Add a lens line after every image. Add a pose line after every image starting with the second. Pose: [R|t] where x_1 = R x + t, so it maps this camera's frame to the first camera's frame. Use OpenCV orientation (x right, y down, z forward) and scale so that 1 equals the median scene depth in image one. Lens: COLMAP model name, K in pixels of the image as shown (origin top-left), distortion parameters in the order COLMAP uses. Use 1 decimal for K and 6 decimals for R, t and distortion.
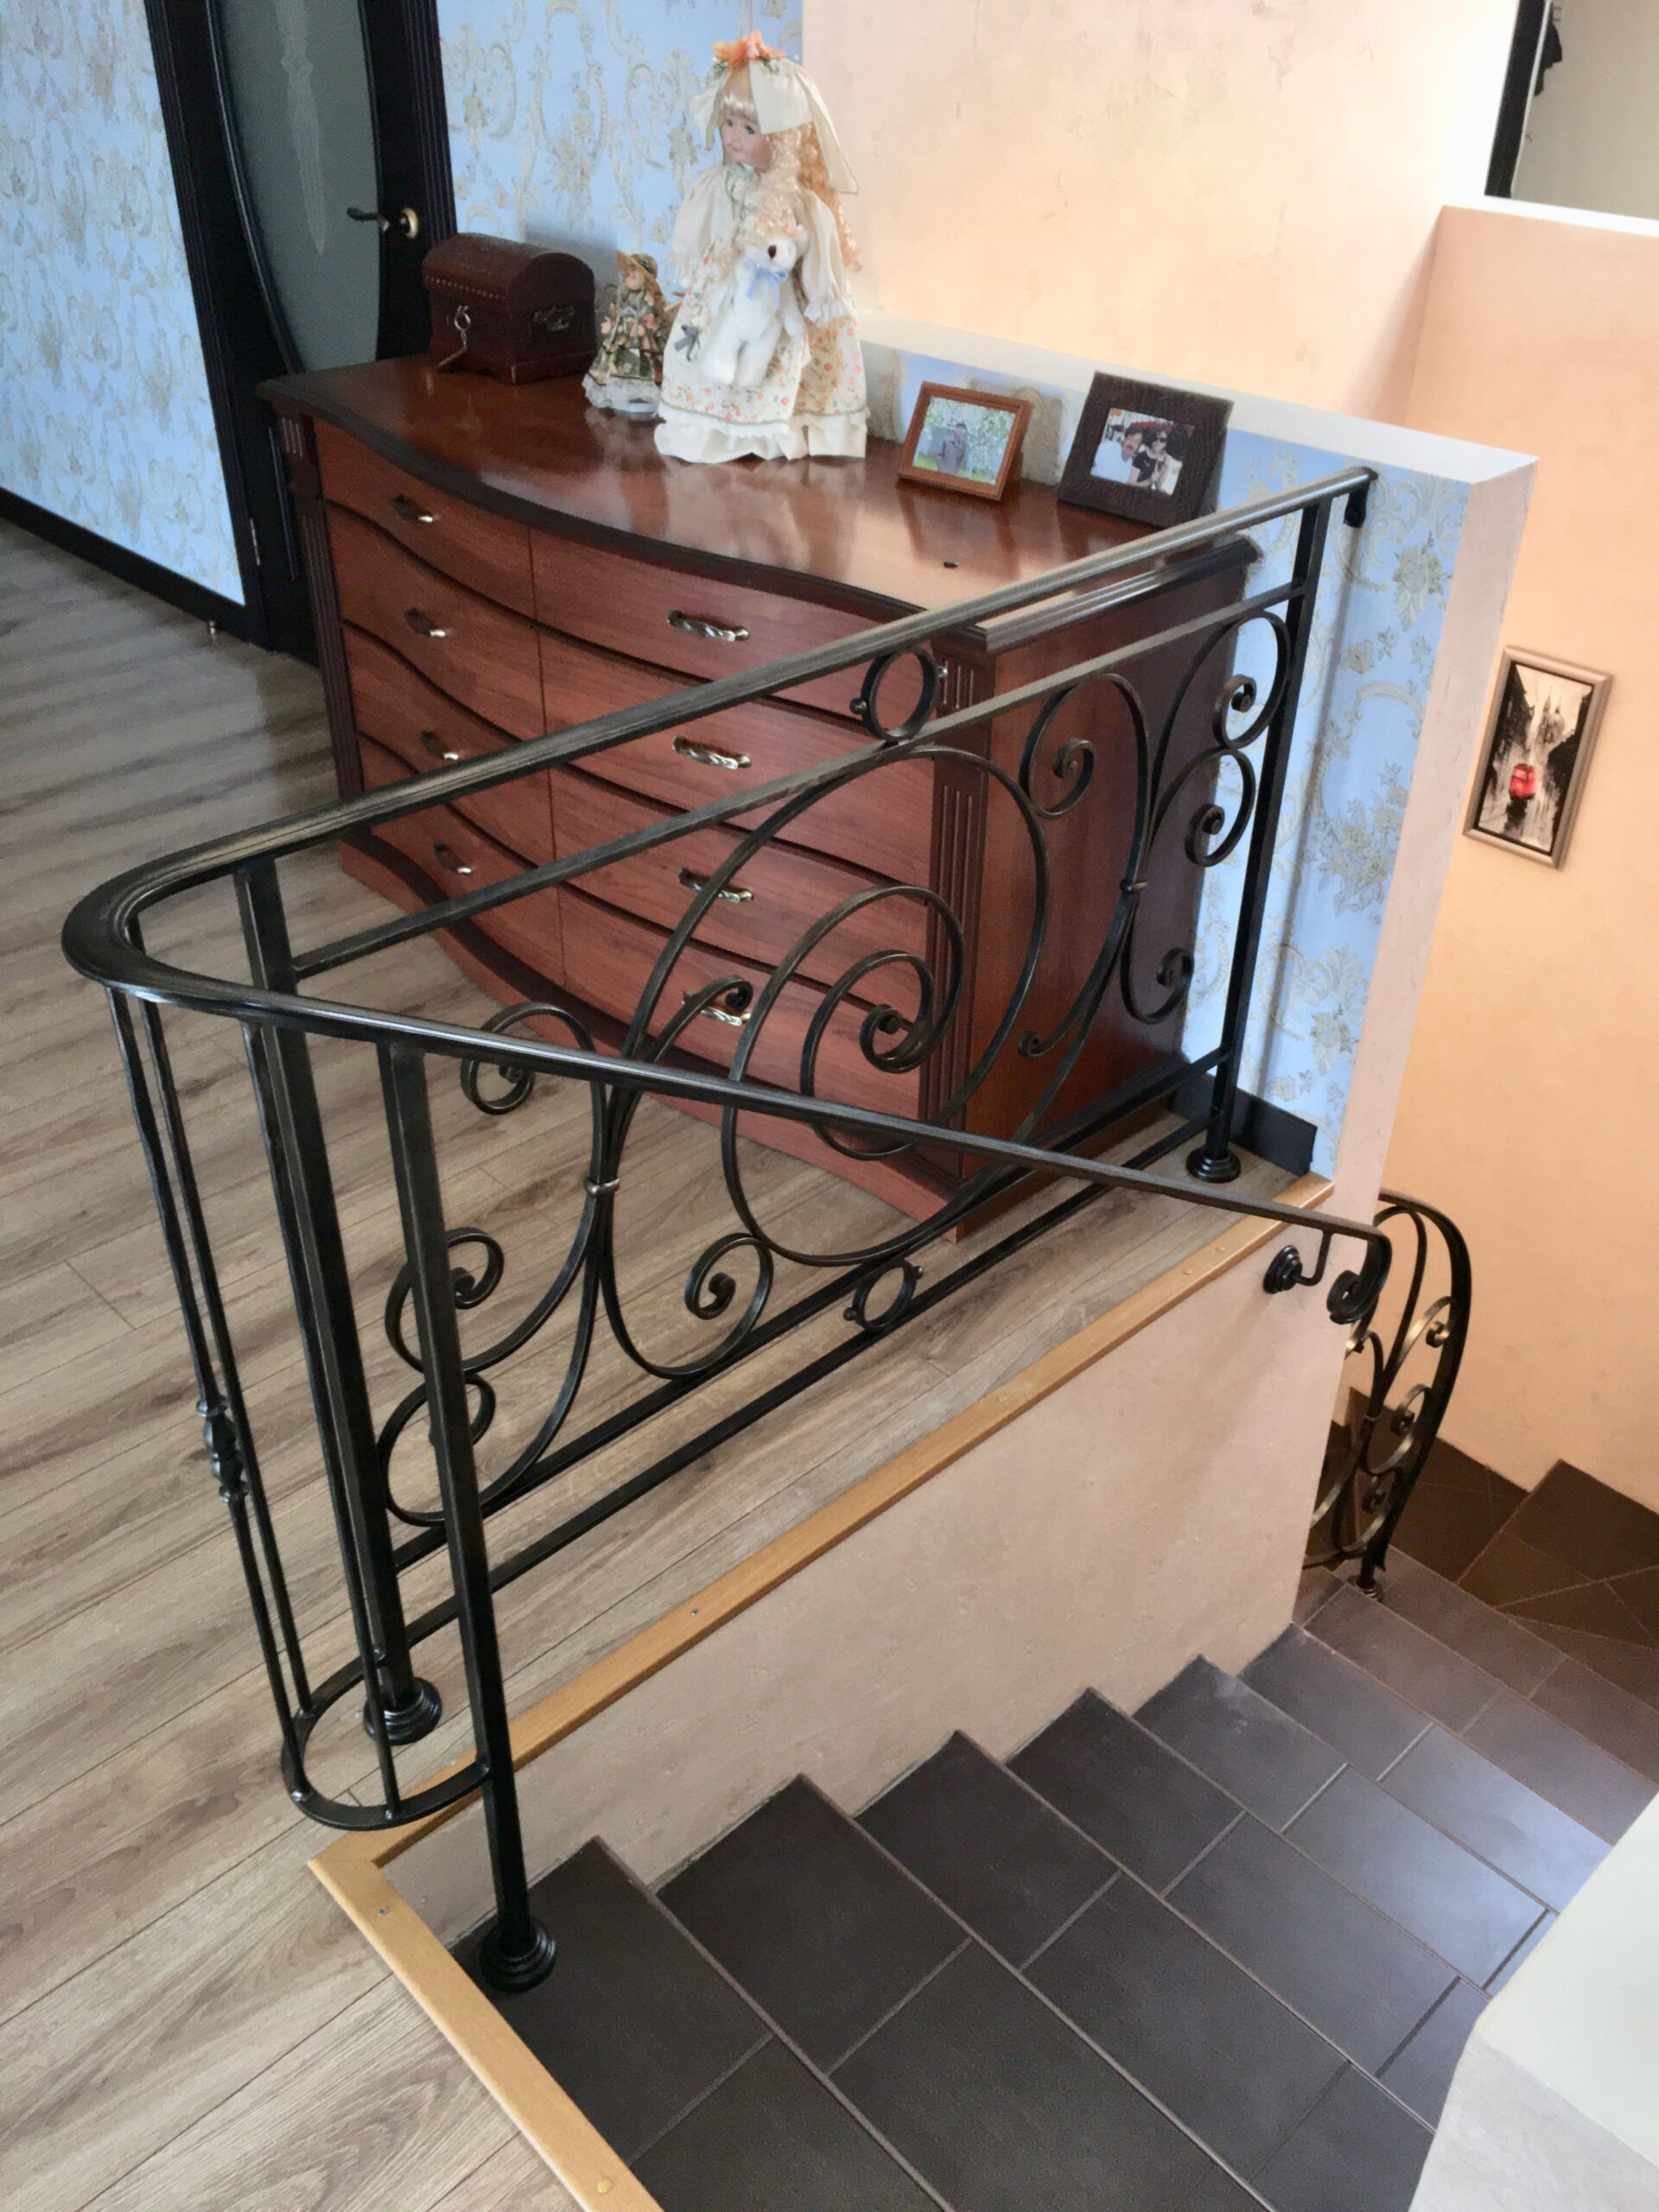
lens RADIAL K [[1882.5, 0, 826.8], [0, 1882.5, 1100.0], [0, 0, 1]] dist [0.017541, -0.014894]
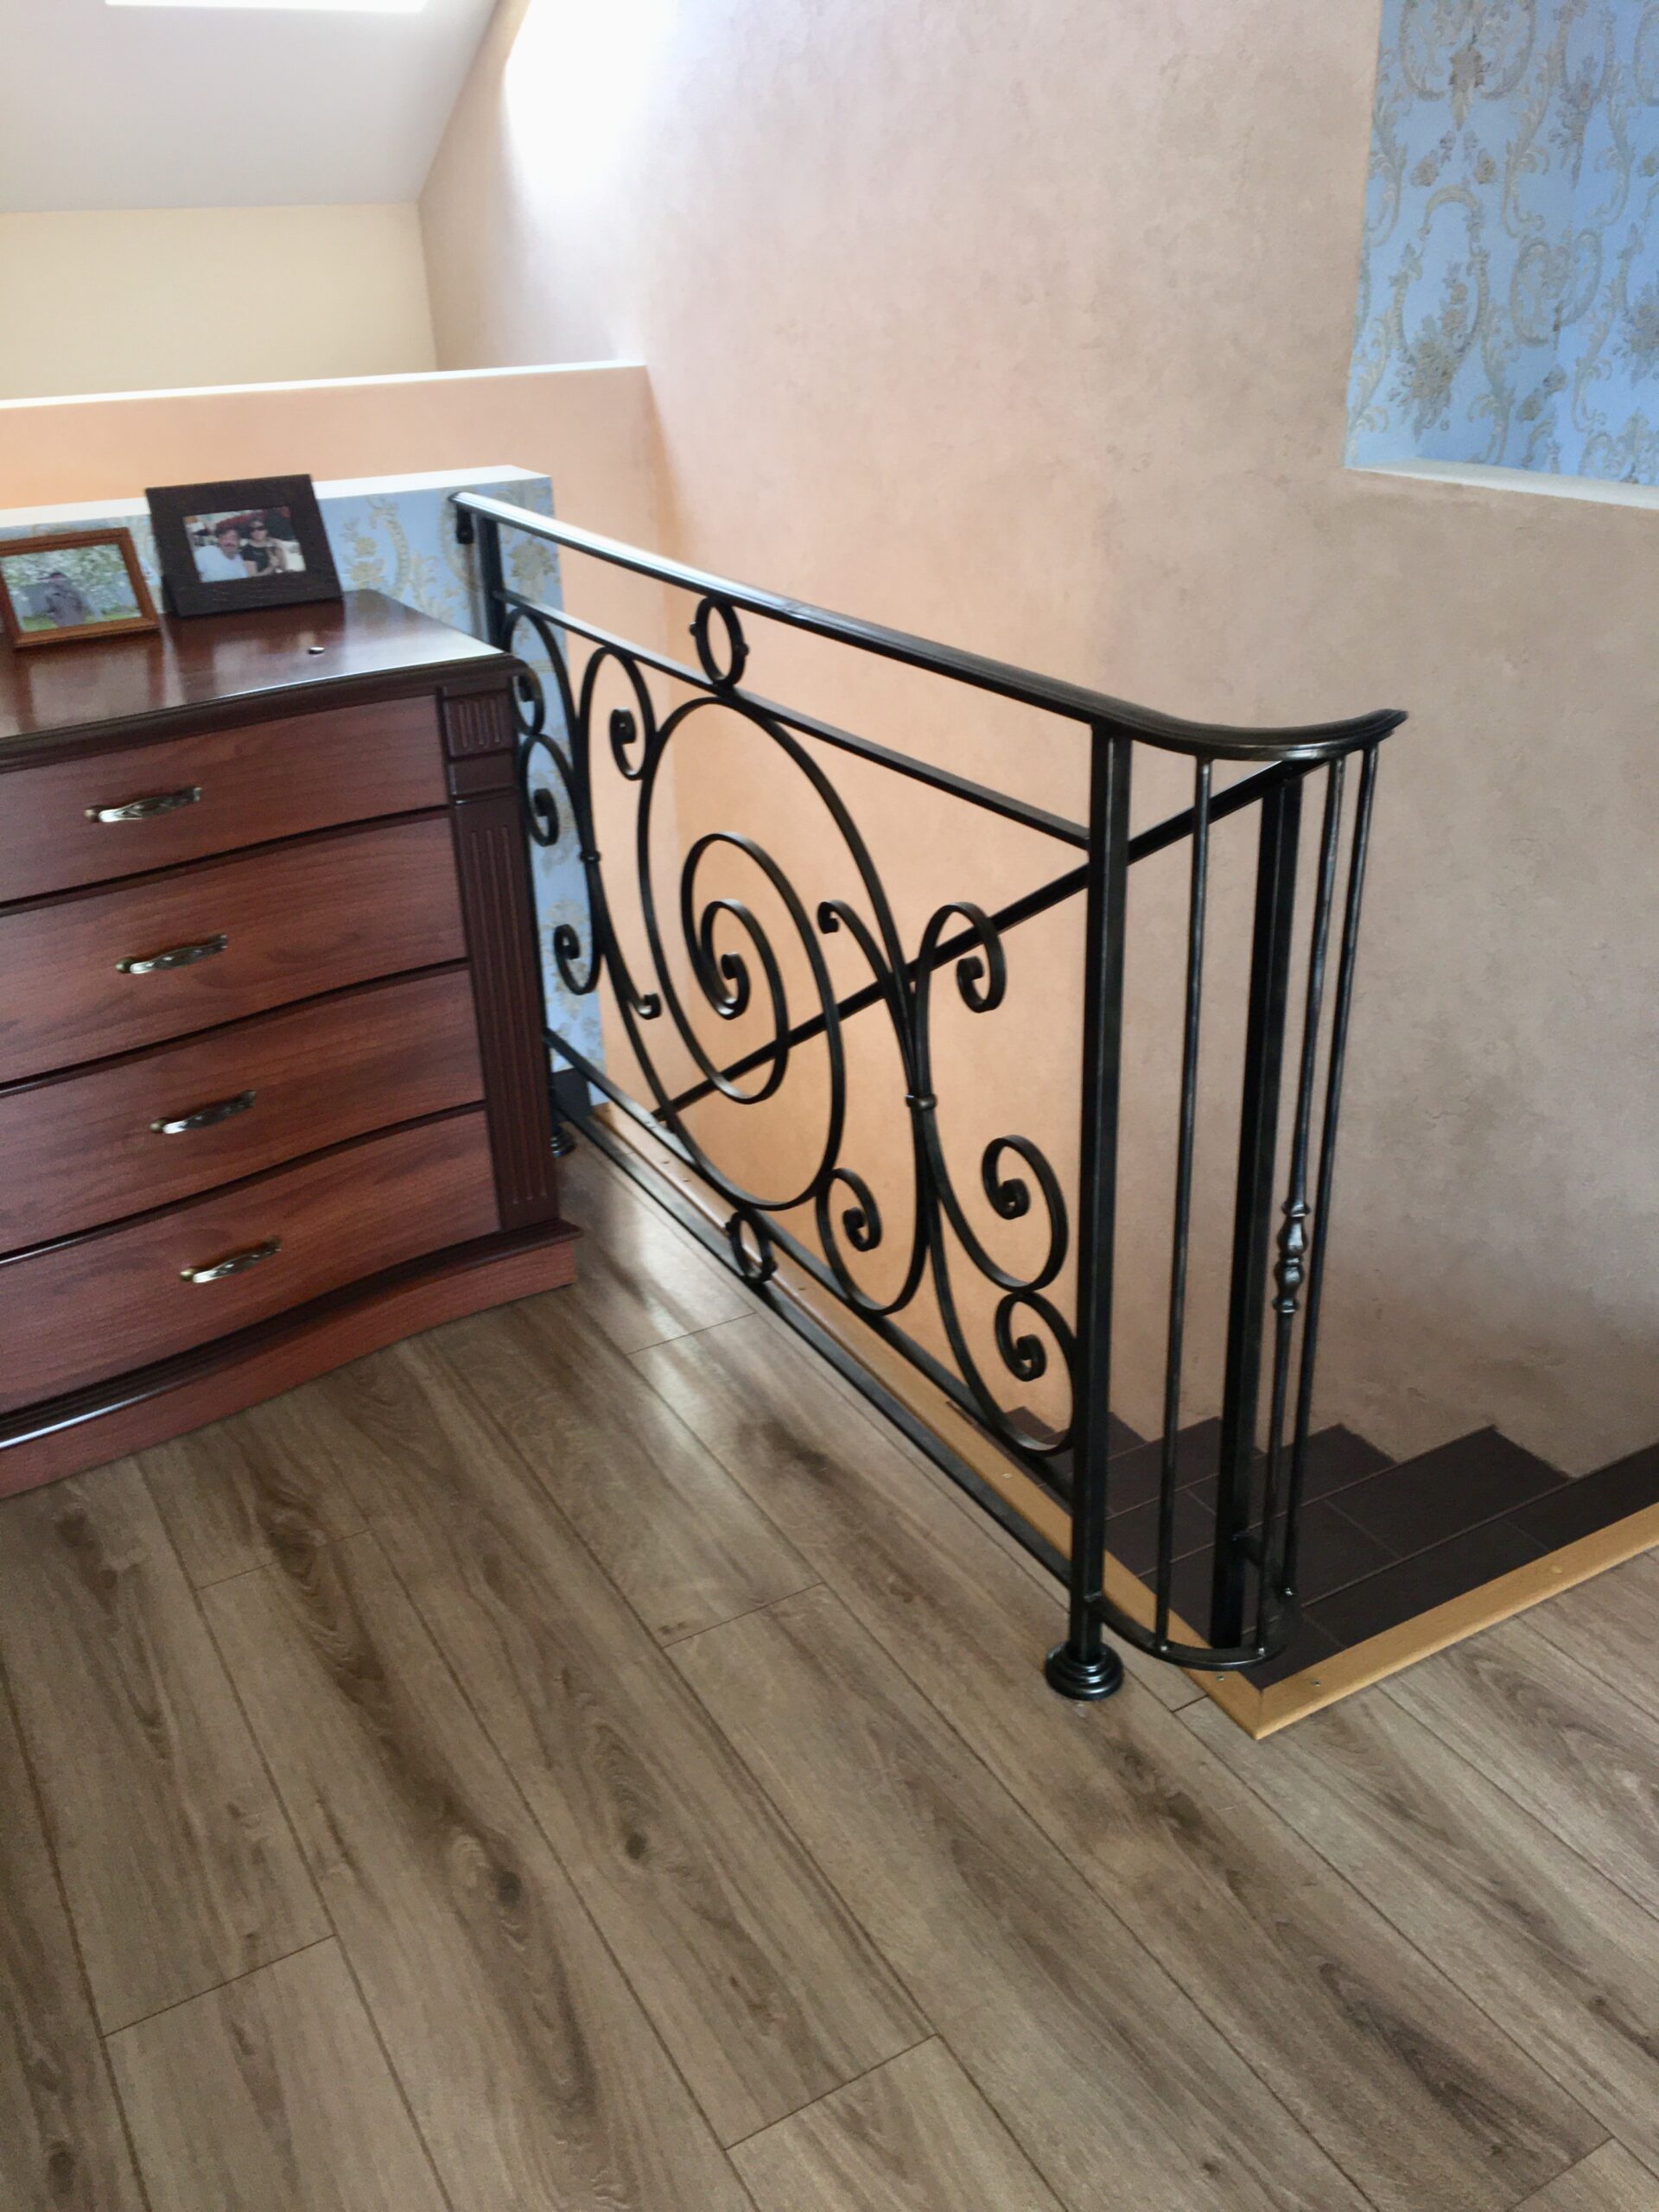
lens RADIAL K [[1882.5, 0, 830.2], [0, 1882.5, 1109.8], [0, 0, 1]] dist [0.017541, -0.014894]
pose [[0.241592, -0.433643, 0.868094, -0.780877], [0.563685, 0.790896, 0.238206, -0.168352], [-0.789869, 0.431783, 0.435512, 0.441428]]
